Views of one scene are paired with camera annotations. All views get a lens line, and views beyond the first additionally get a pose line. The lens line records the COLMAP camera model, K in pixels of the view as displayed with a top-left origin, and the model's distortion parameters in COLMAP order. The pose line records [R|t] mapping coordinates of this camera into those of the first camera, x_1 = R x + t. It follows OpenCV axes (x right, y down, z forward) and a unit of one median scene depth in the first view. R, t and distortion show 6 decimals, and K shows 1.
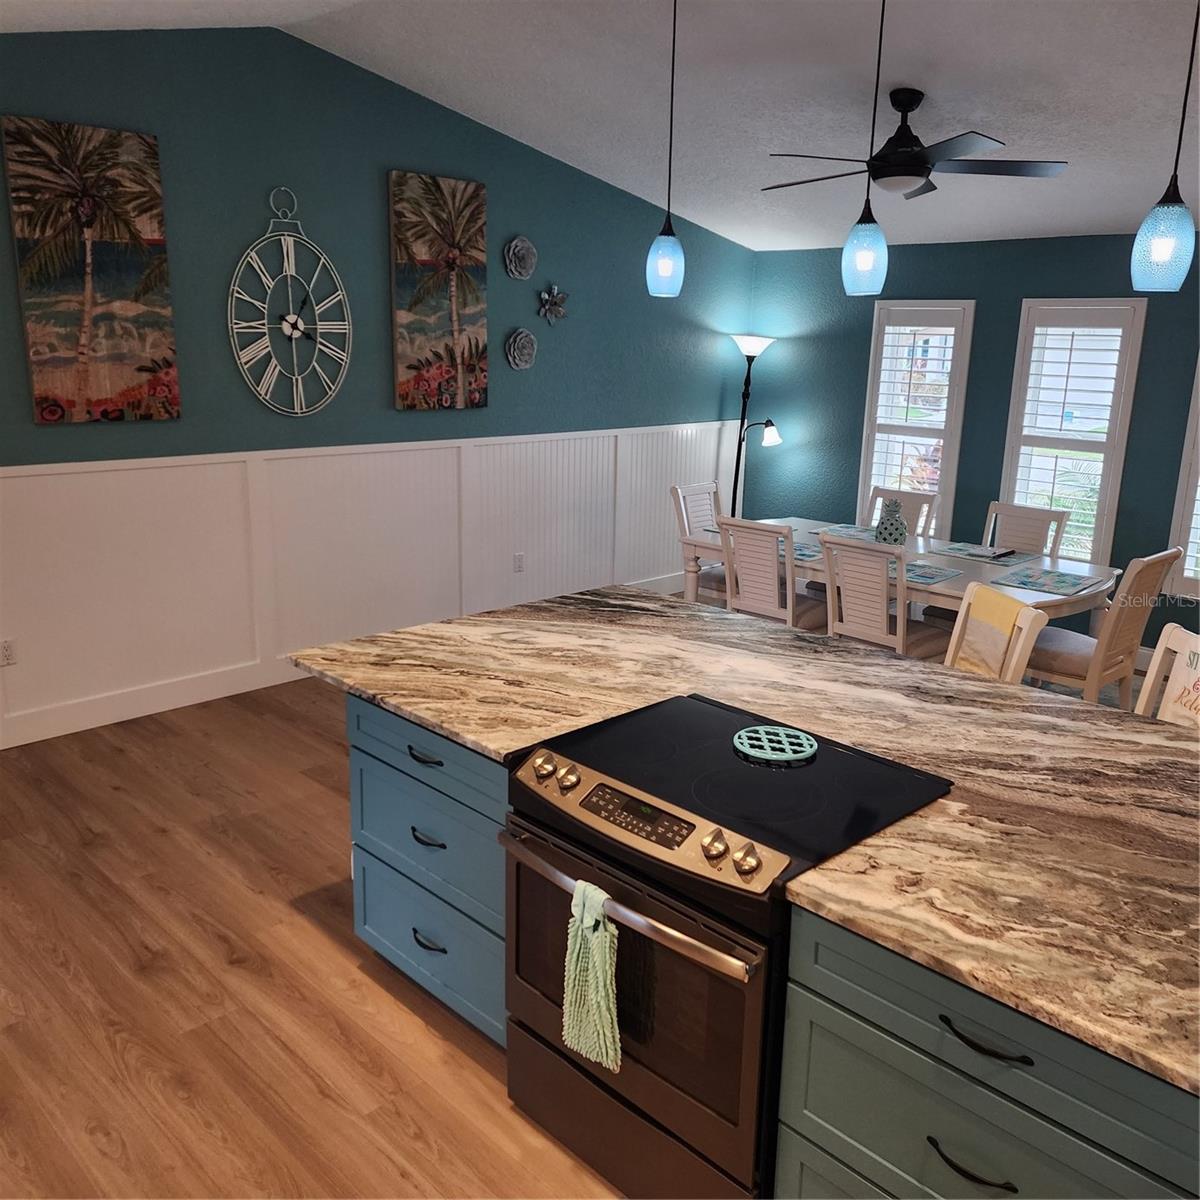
lens RADIAL K [[1073.8, 0, 610.8], [0, 1073.8, 597.2], [0, 0, 1]] dist [0.098980, -0.129906]
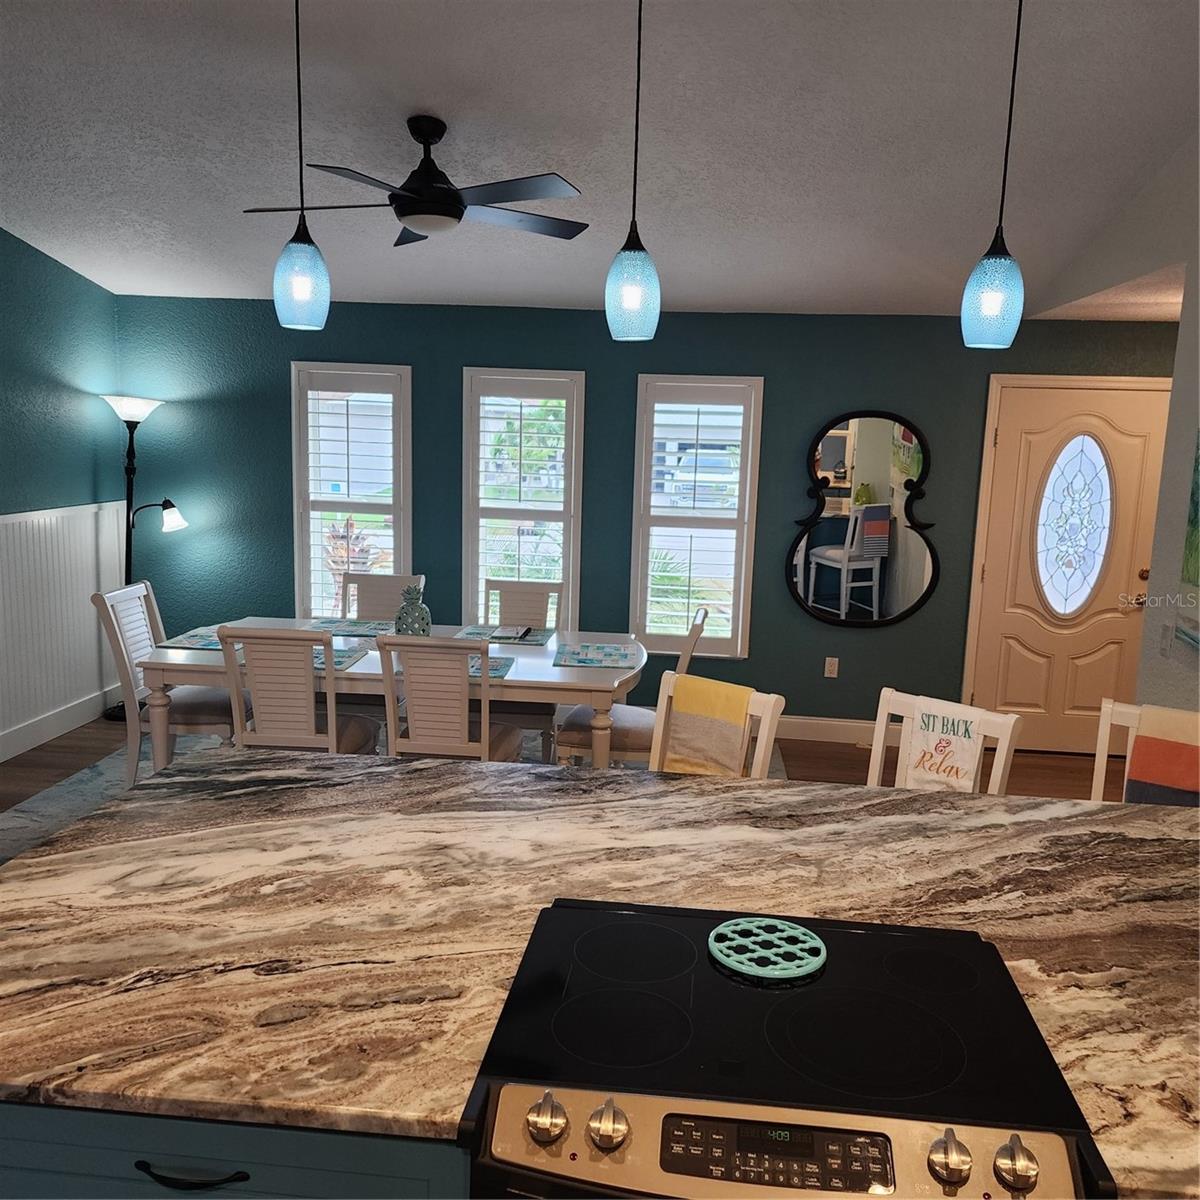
lens RADIAL K [[1073.8, 0, 601.8], [0, 1073.8, 592.6], [0, 0, 1]] dist [0.098980, -0.129906]
pose [[0.763608, -0.098114, 0.638182, -0.305150], [0.142552, 0.989616, -0.018425, -0.081814], [-0.629748, 0.105044, 0.769665, 0.416341]]
